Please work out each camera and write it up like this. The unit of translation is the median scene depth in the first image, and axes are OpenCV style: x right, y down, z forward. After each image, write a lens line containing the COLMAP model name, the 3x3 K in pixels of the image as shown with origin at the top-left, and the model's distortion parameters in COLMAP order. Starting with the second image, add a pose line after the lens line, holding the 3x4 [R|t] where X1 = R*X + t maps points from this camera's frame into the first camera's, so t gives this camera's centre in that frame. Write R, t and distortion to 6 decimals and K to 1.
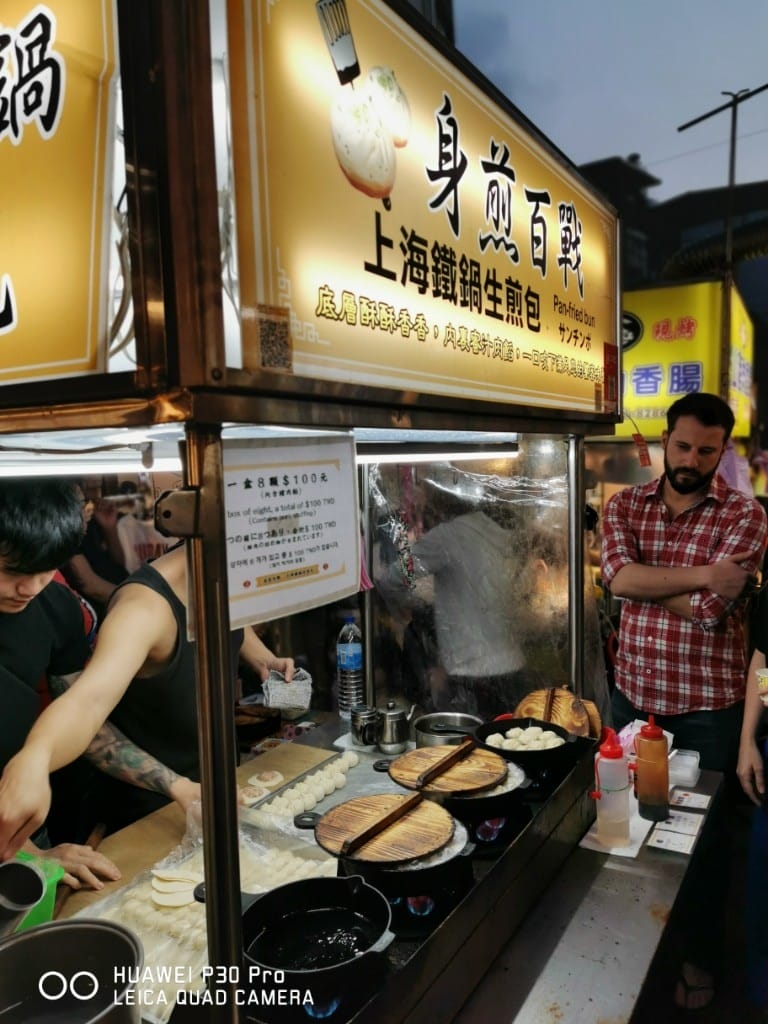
lens RADIAL K [[802.9, 0, 378.8], [0, 802.9, 512.2], [0, 0, 1]] dist [0.002004, 0.005010]
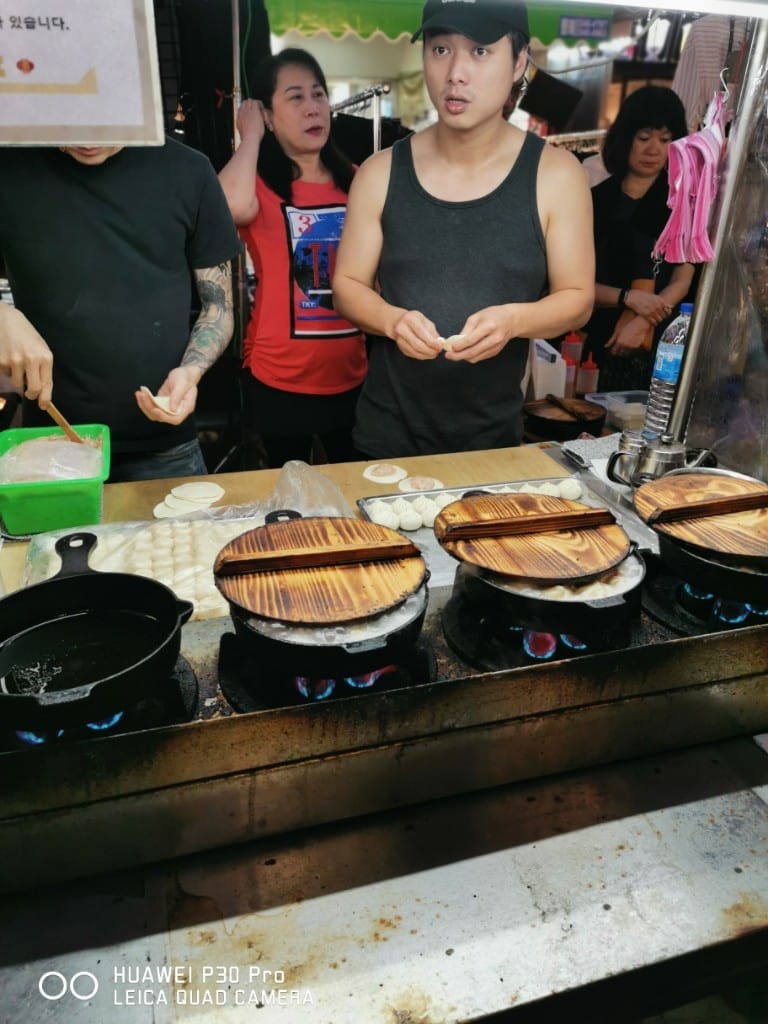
lens RADIAL K [[802.9, 0, 382.3], [0, 802.9, 518.3], [0, 0, 1]] dist [0.002004, 0.005010]
pose [[0.730468, 0.340290, -0.592131, 0.385454], [-0.097213, 0.910003, 0.403043, 0.075518], [0.675993, -0.236848, 0.697809, 0.527081]]
